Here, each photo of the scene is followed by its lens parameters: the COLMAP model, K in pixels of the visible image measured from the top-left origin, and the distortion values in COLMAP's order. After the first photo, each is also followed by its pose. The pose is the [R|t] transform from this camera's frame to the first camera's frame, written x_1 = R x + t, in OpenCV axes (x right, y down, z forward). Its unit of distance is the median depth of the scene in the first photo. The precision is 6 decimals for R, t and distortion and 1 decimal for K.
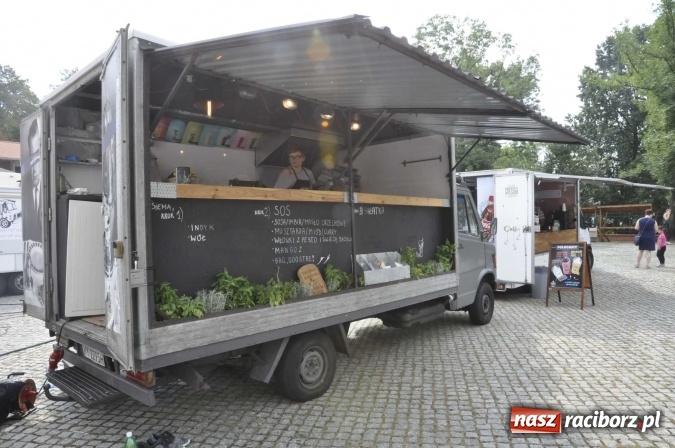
lens RADIAL K [[462.8, 0, 332.2], [0, 462.8, 223.4], [0, 0, 1]] dist [-0.129079, 0.095263]
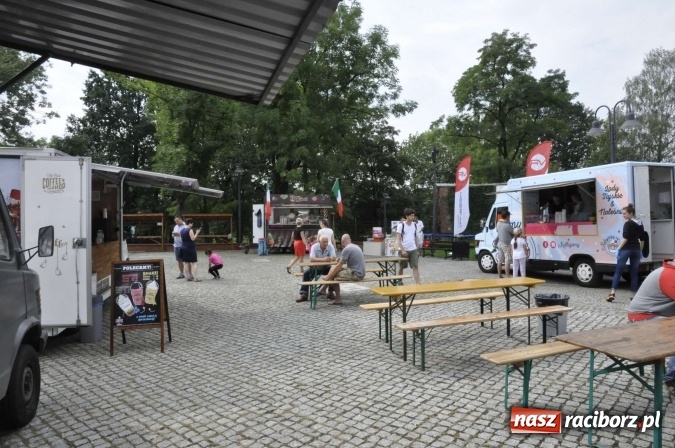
lens RADIAL K [[462.8, 0, 332.2], [0, 462.8, 223.4], [0, 0, 1]] dist [-0.129079, 0.095263]
pose [[0.509190, 0.018661, 0.860452, 0.055753], [-0.001223, 0.999780, -0.020959, -0.002903], [-0.860653, 0.009620, 0.509101, 0.357202]]
